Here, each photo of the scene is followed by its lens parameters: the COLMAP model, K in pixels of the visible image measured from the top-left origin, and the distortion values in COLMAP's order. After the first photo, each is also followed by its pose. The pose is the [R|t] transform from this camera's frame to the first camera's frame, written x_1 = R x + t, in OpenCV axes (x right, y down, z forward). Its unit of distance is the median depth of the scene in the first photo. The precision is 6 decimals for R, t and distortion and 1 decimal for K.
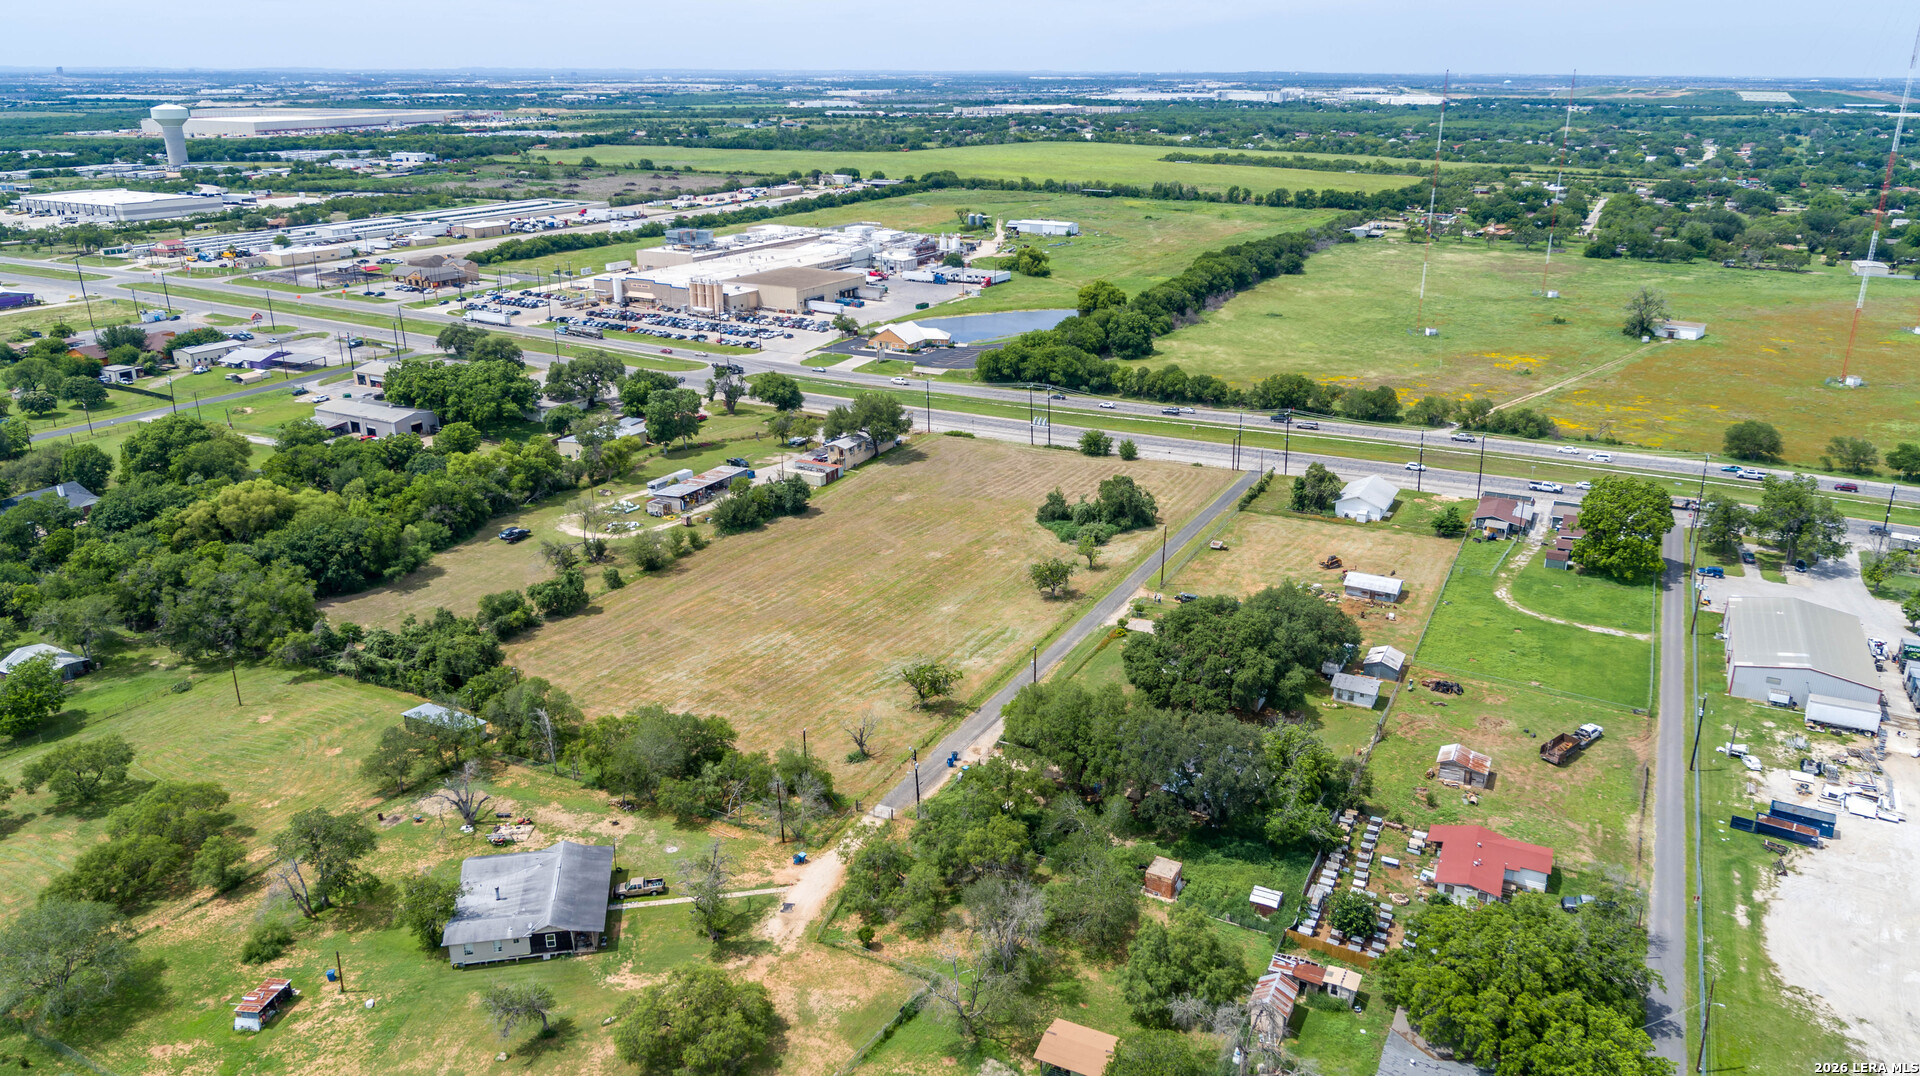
lens RADIAL K [[1314.6, 0, 965.3], [0, 1314.6, 534.0], [0, 0, 1]] dist [0.002367, -0.004161]
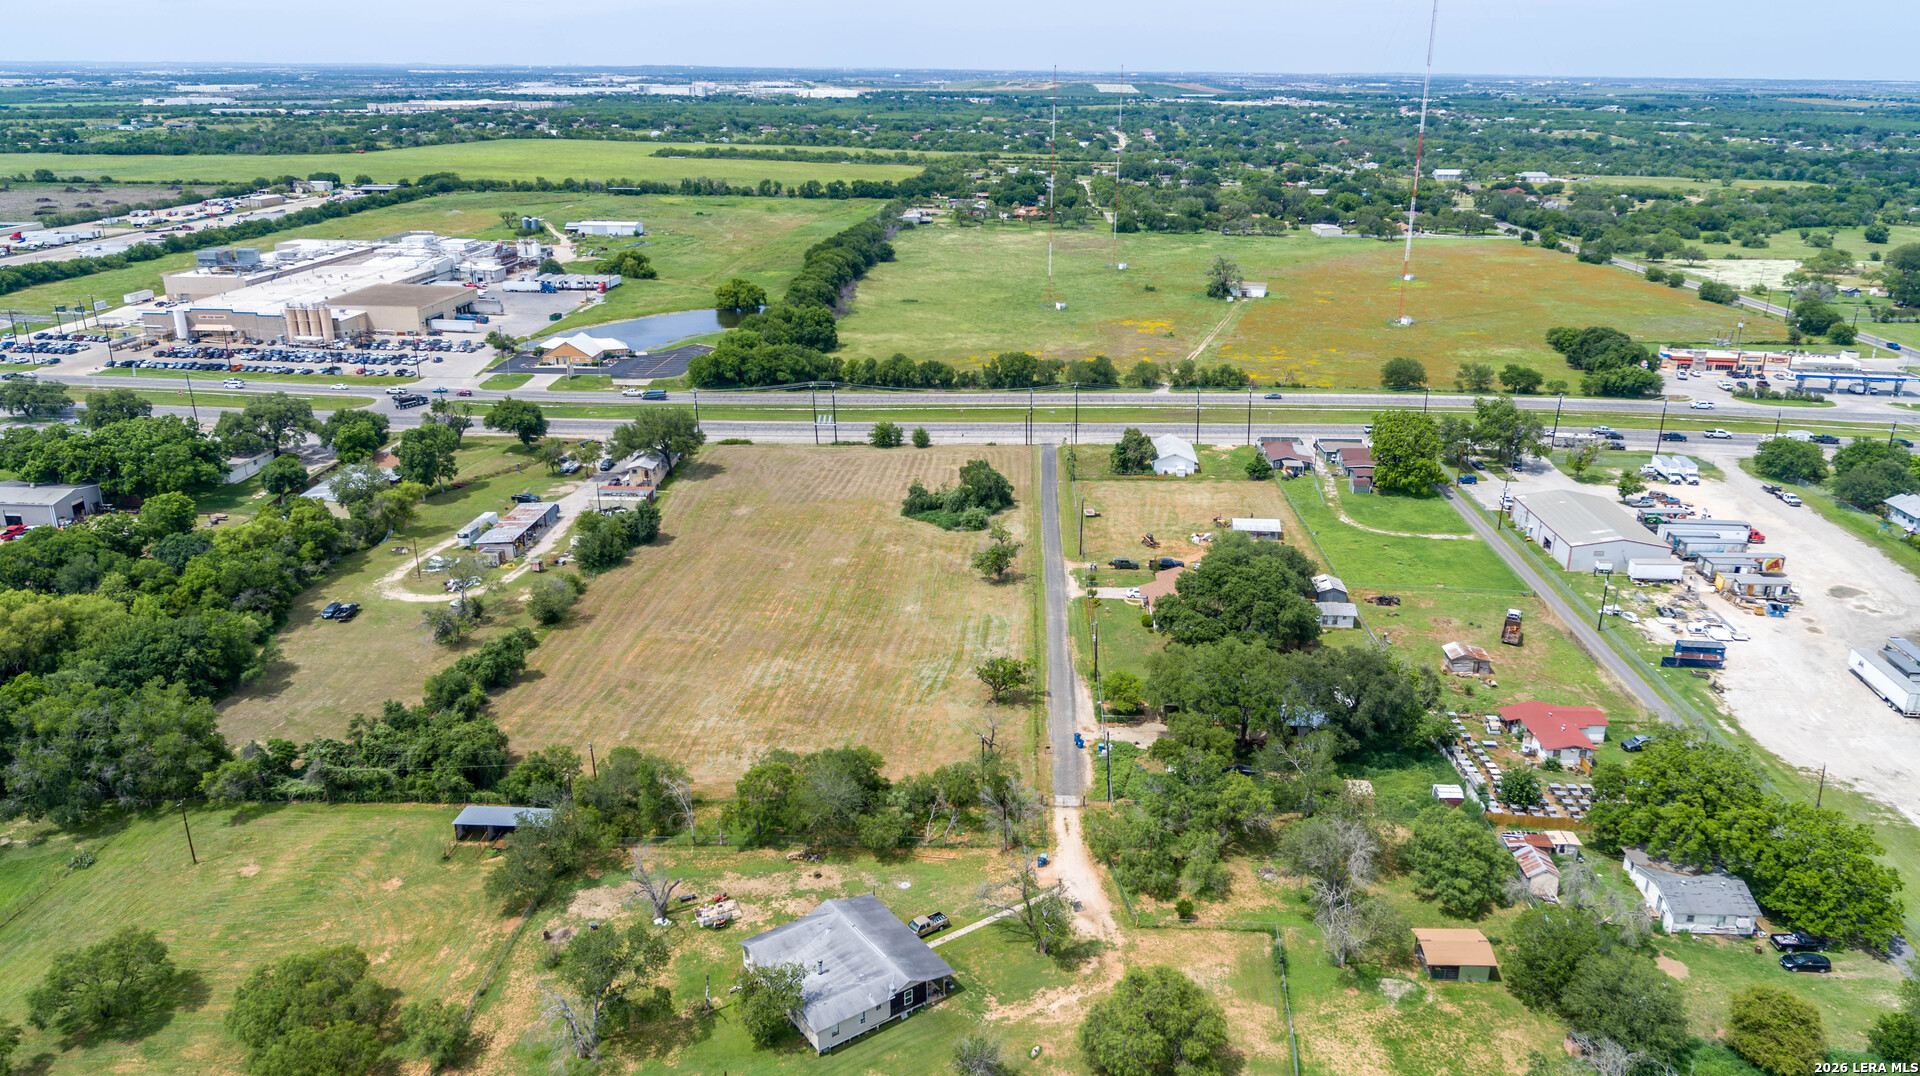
lens RADIAL K [[1314.6, 0, 965.3], [0, 1314.6, 534.0], [0, 0, 1]] dist [0.002367, -0.004161]
pose [[0.907967, -0.137797, 0.395737, -0.245317], [0.136137, 0.990159, 0.032429, -0.017298], [-0.396312, 0.024430, 0.917791, 0.047201]]
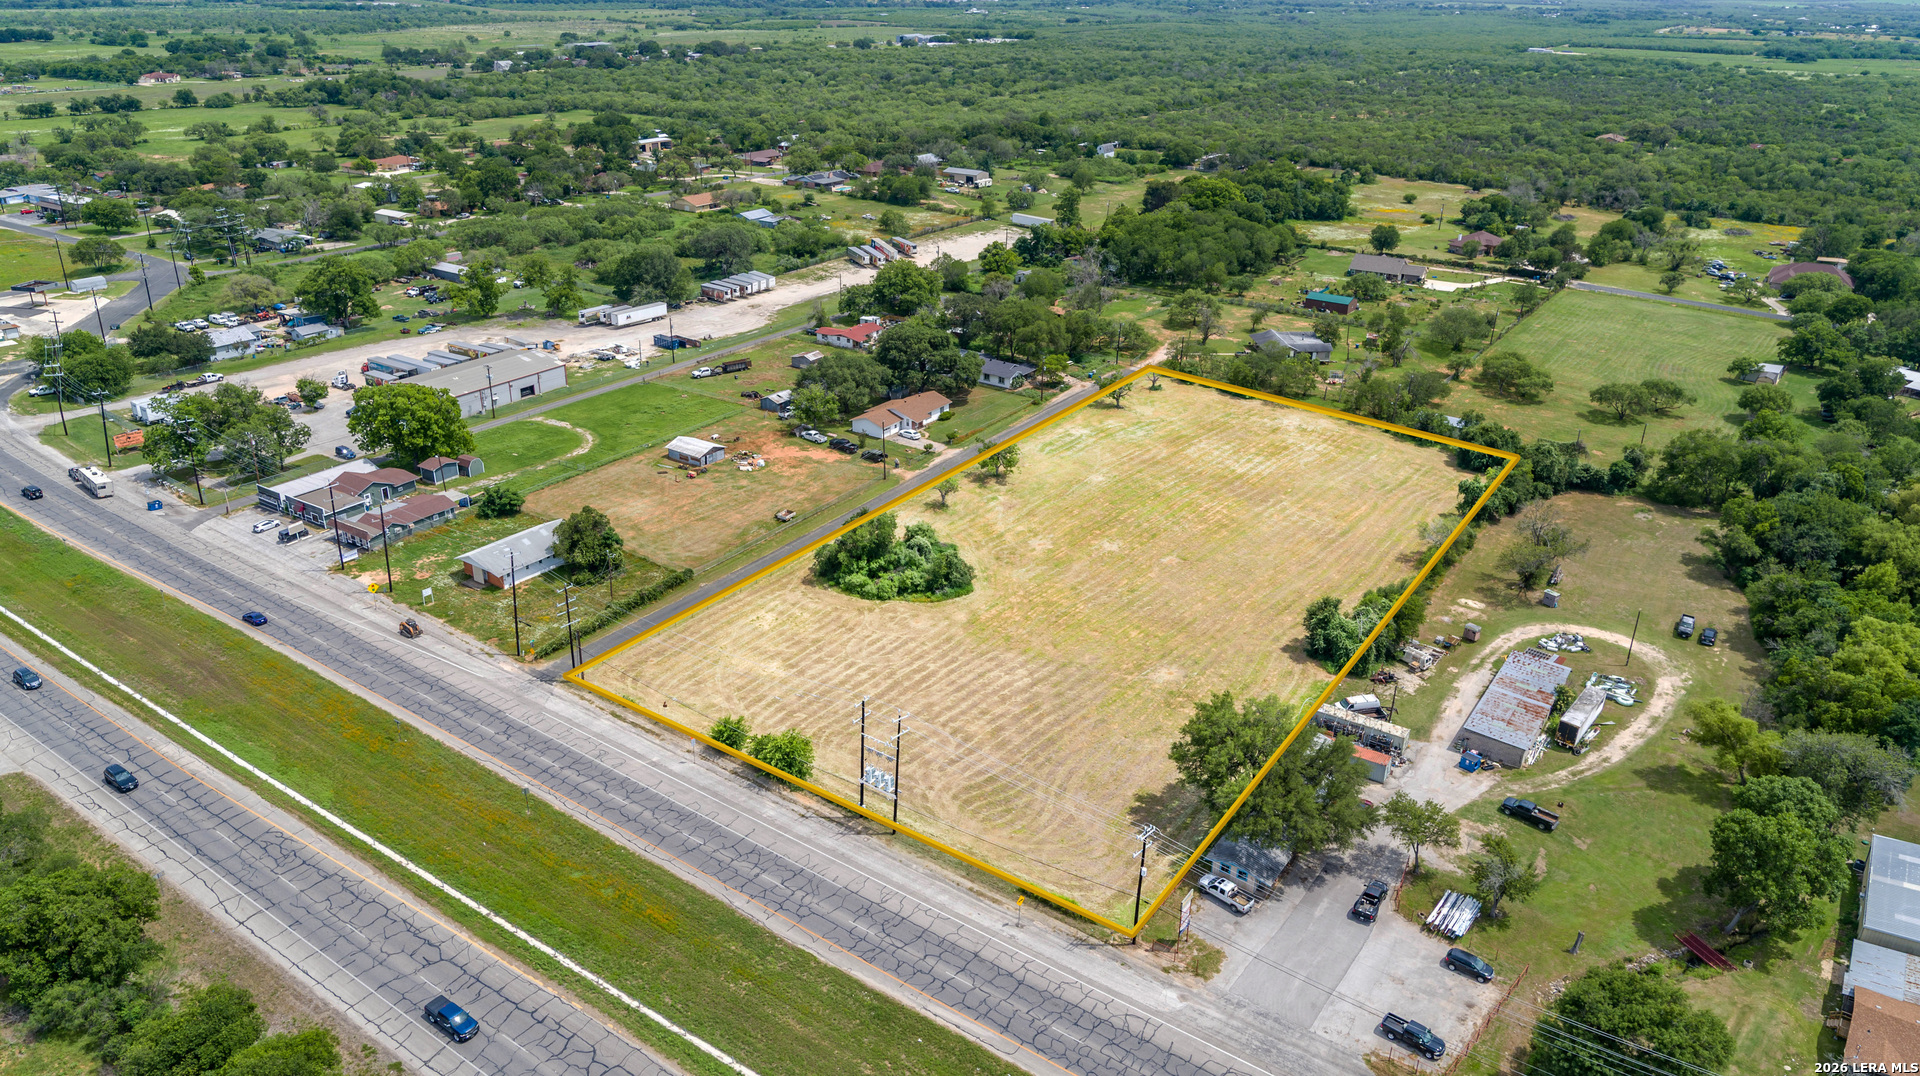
lens RADIAL K [[1314.6, 0, 965.3], [0, 1314.6, 534.0], [0, 0, 1]] dist [0.002367, -0.004161]
pose [[-0.993158, -0.060166, 0.100088, -0.011388], [0.024590, 0.730107, 0.682890, -0.434268], [-0.114162, 0.680679, -0.723632, 1.229034]]
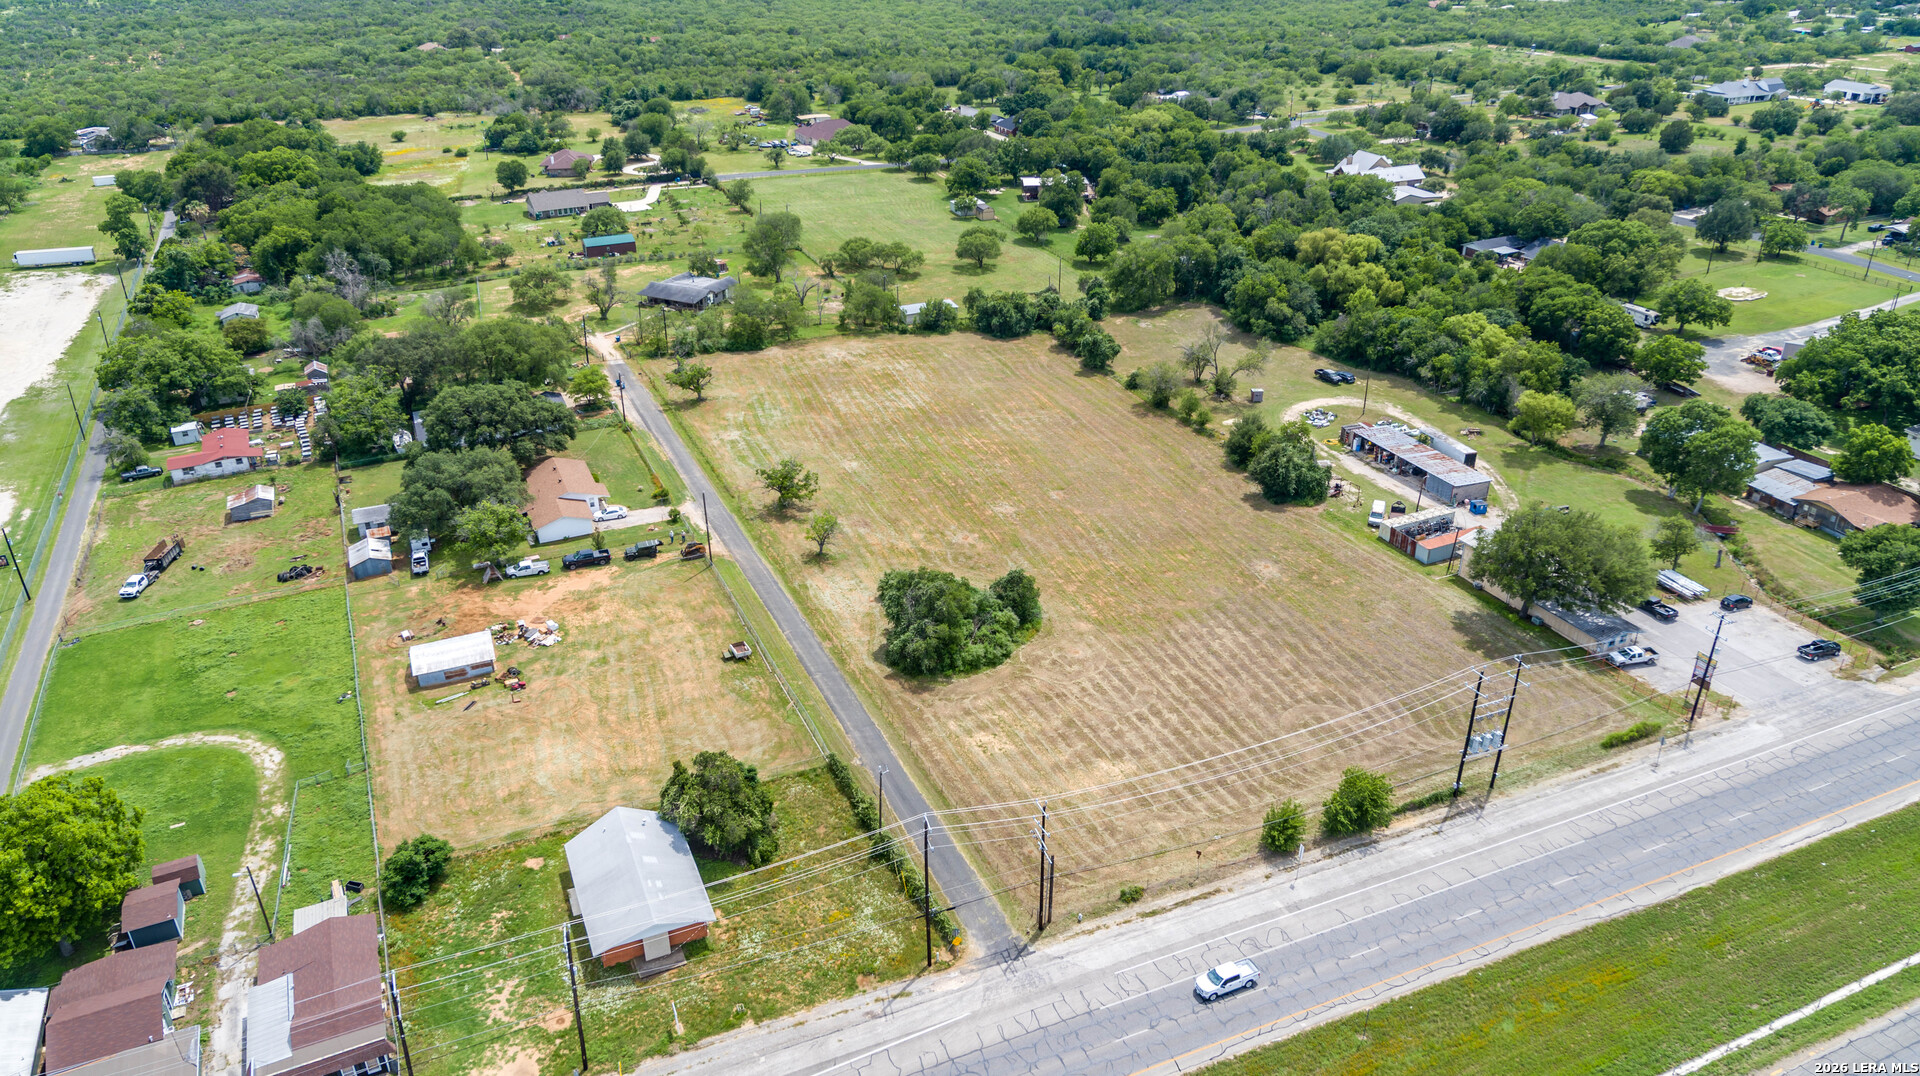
lens RADIAL K [[1314.6, 0, 965.3], [0, 1314.6, 534.0], [0, 0, 1]] dist [0.002367, -0.004161]
pose [[-0.613378, 0.363801, -0.701010, 0.413037], [-0.253120, 0.750221, 0.610818, -0.336839], [0.748129, 0.552103, -0.368084, 0.969233]]
